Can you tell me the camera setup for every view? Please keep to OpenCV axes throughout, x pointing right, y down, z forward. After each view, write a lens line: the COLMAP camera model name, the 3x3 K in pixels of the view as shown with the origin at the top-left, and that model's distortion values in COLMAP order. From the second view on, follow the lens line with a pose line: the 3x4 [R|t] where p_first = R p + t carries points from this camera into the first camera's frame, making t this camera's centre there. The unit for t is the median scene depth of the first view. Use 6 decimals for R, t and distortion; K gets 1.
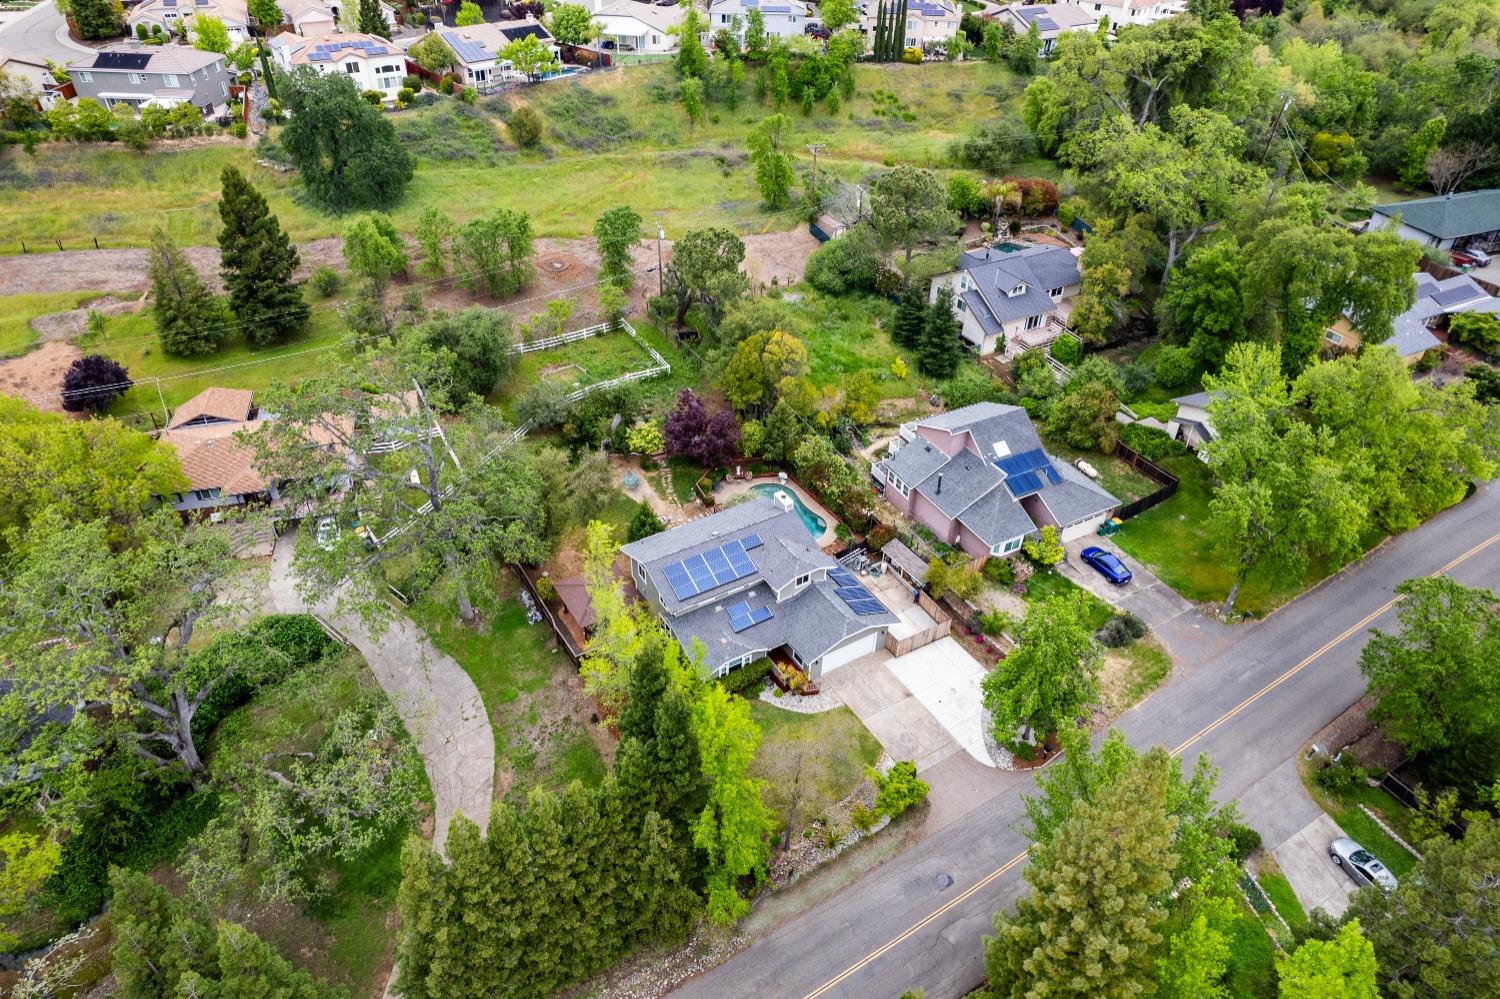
lens RADIAL K [[960.1, 0, 745.3], [0, 960.1, 506.9], [0, 0, 1]] dist [-0.078357, 0.071374]
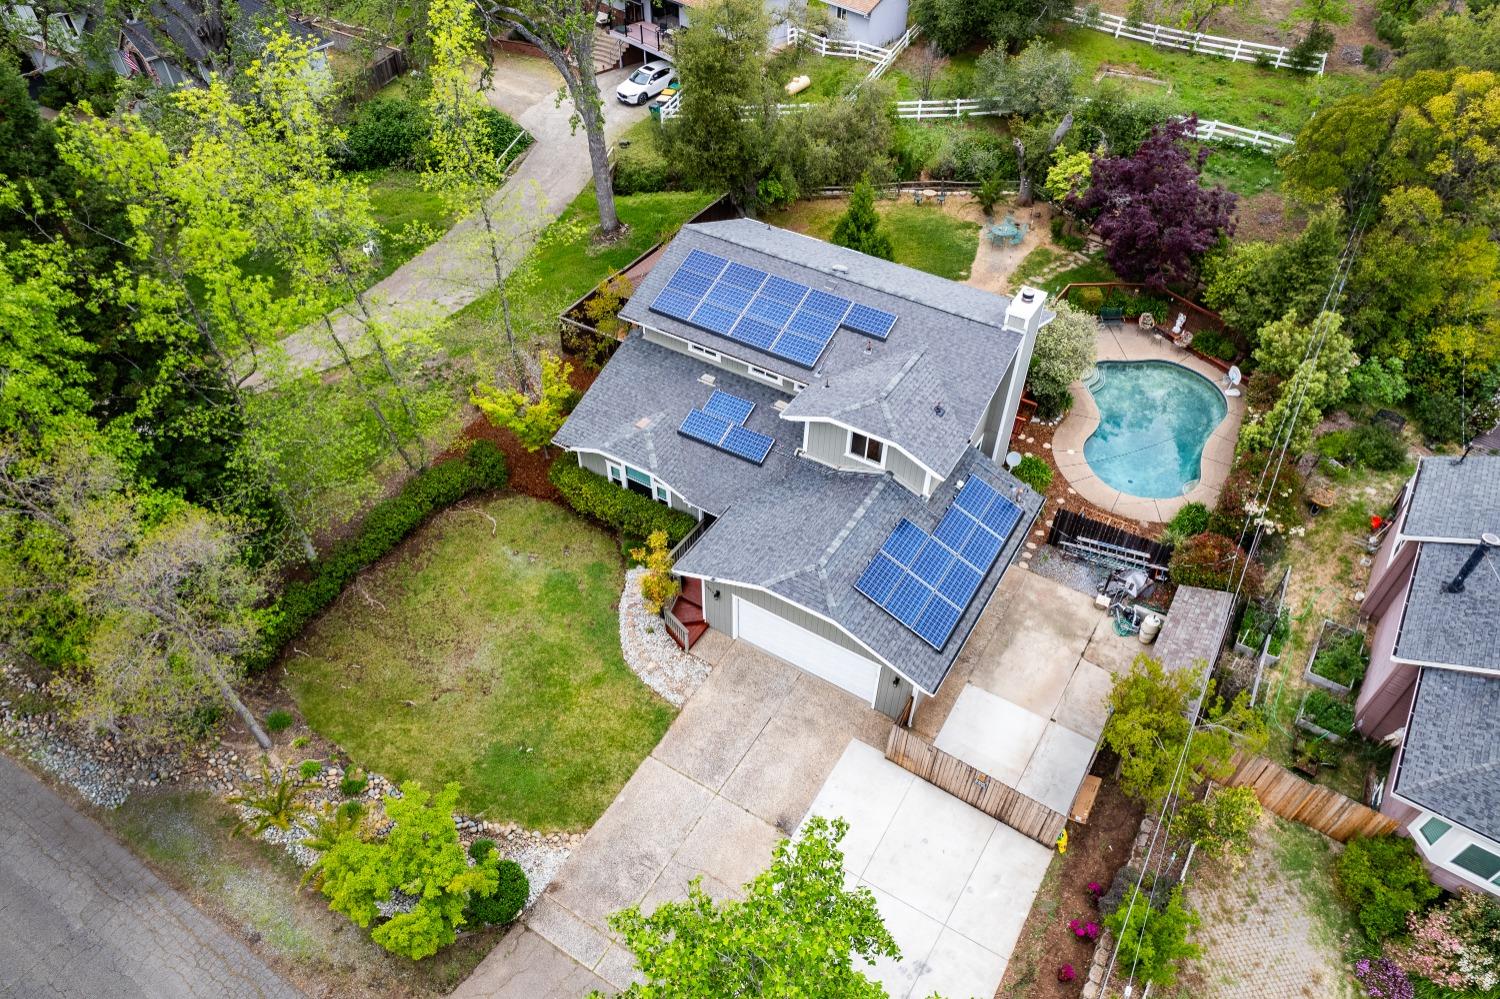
lens RADIAL K [[960.1, 0, 748.6], [0, 960.1, 505.6], [0, 0, 1]] dist [-0.078357, 0.071374]
pose [[0.454455, 0.613102, -0.646201, 0.250860], [-0.540218, 0.766505, 0.347324, -0.016274], [0.708262, 0.191246, 0.679551, 0.545120]]
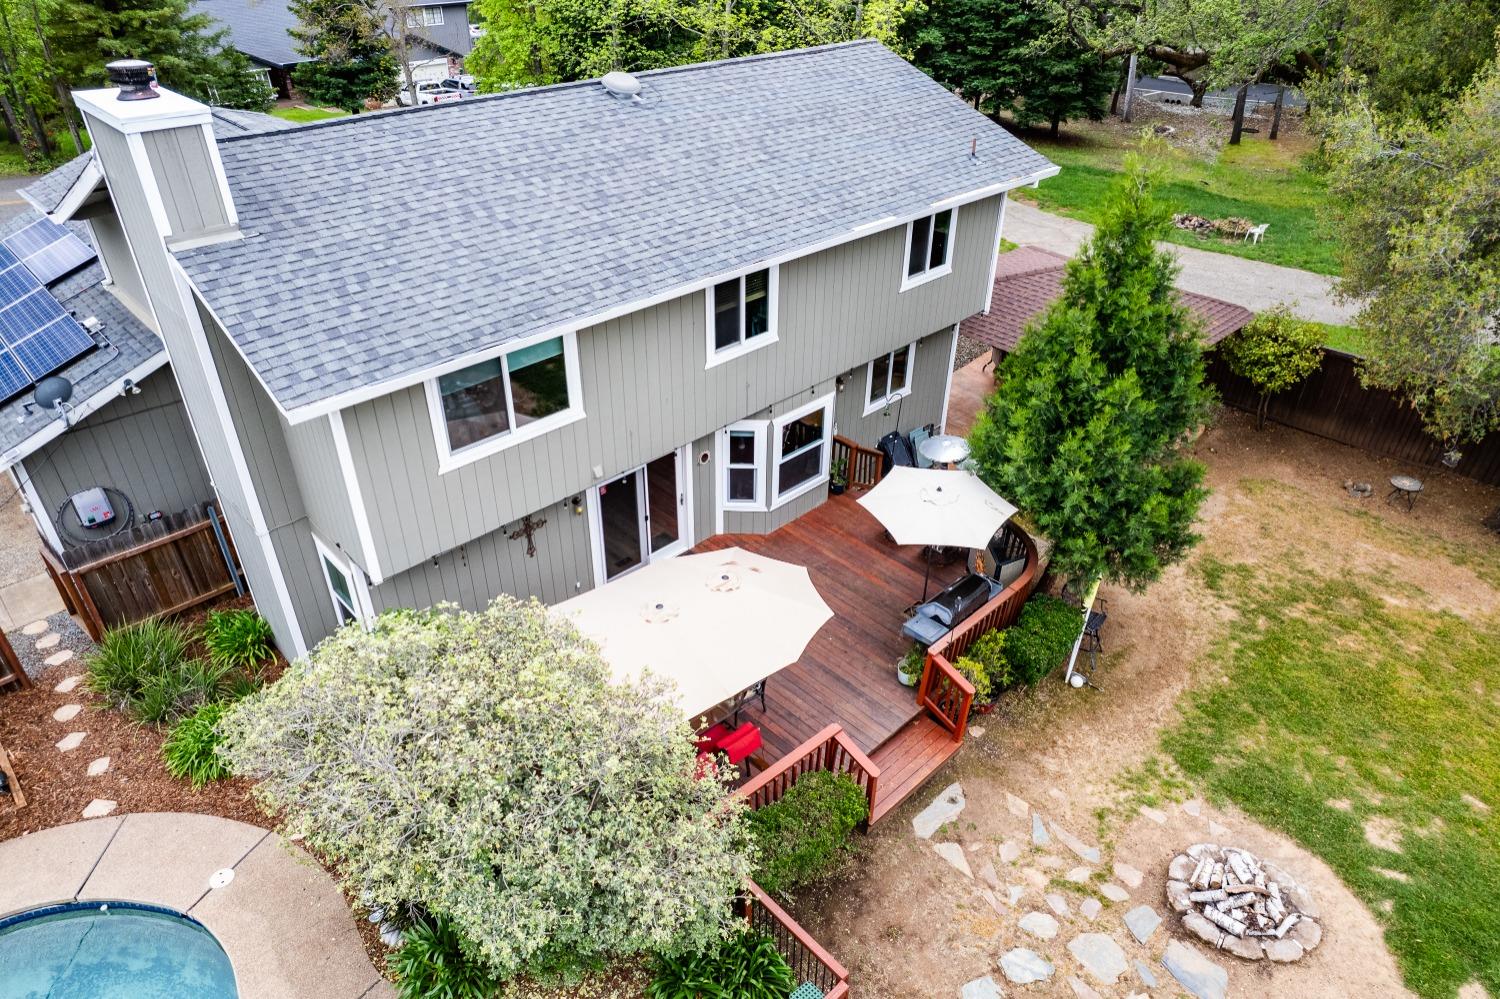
lens RADIAL K [[960.1, 0, 748.1], [0, 960.1, 508.5], [0, 0, 1]] dist [-0.078357, 0.071374]
pose [[-0.975428, 0.102608, -0.194966, -0.007778], [-0.150088, 0.338354, 0.928973, -0.100074], [0.161288, 0.935408, -0.314639, 0.916782]]
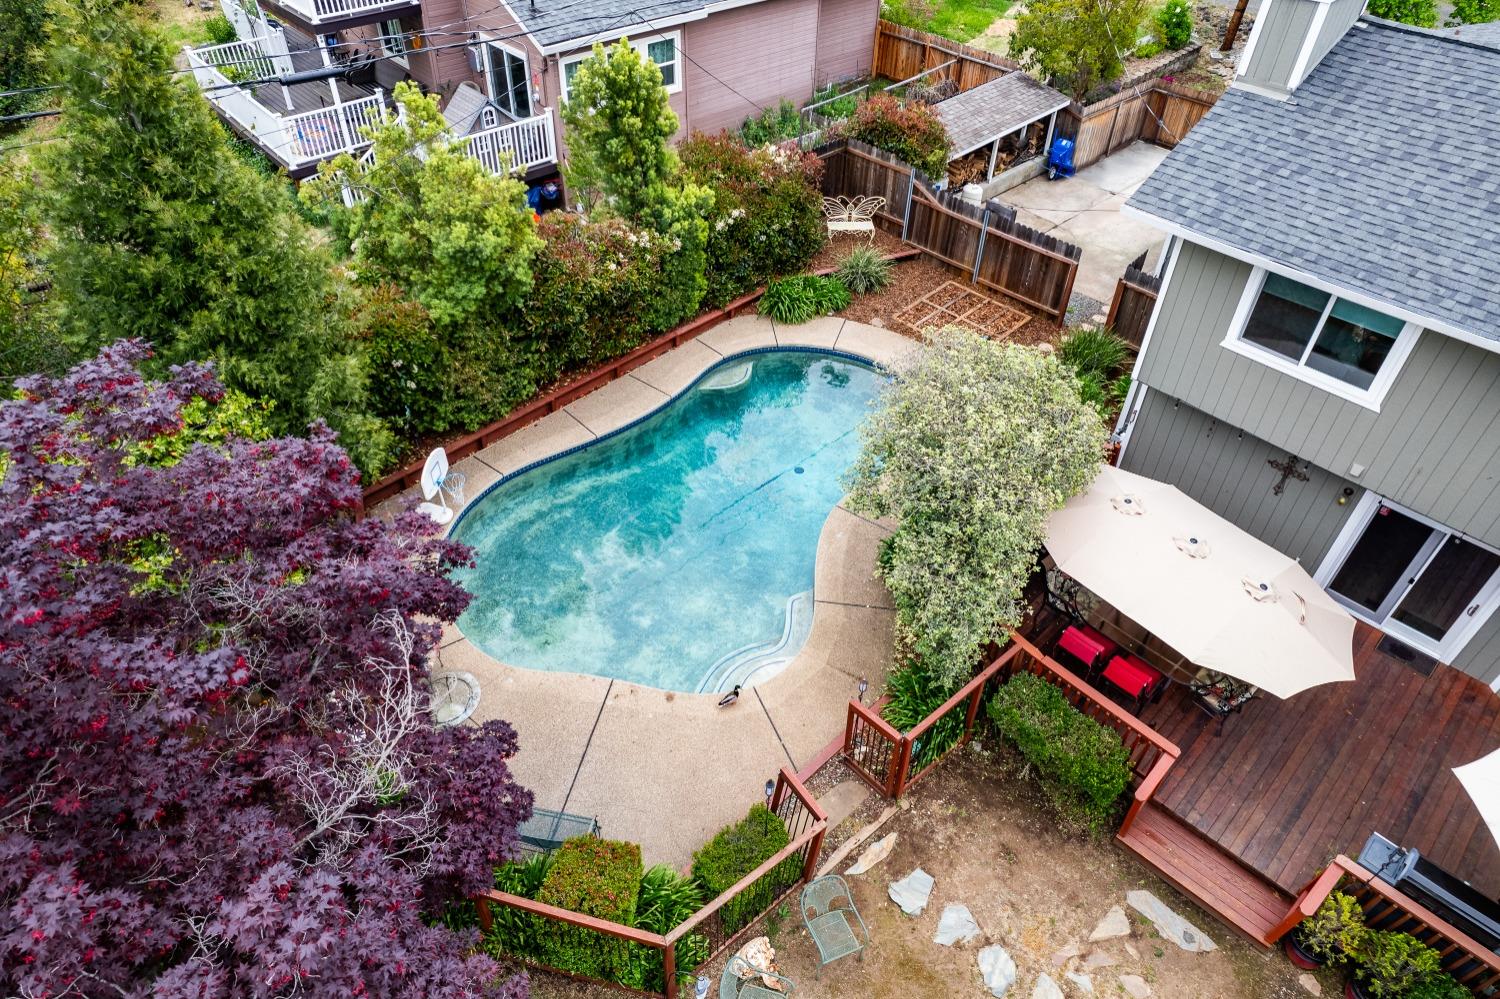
lens RADIAL K [[960.1, 0, 746.9], [0, 960.1, 508.5], [0, 0, 1]] dist [-0.078357, 0.071374]
pose [[-0.234245, -0.671372, 0.703128, -0.089363], [0.573377, 0.488660, 0.657609, -0.103614], [-0.785091, 0.557200, 0.270483, 0.899704]]
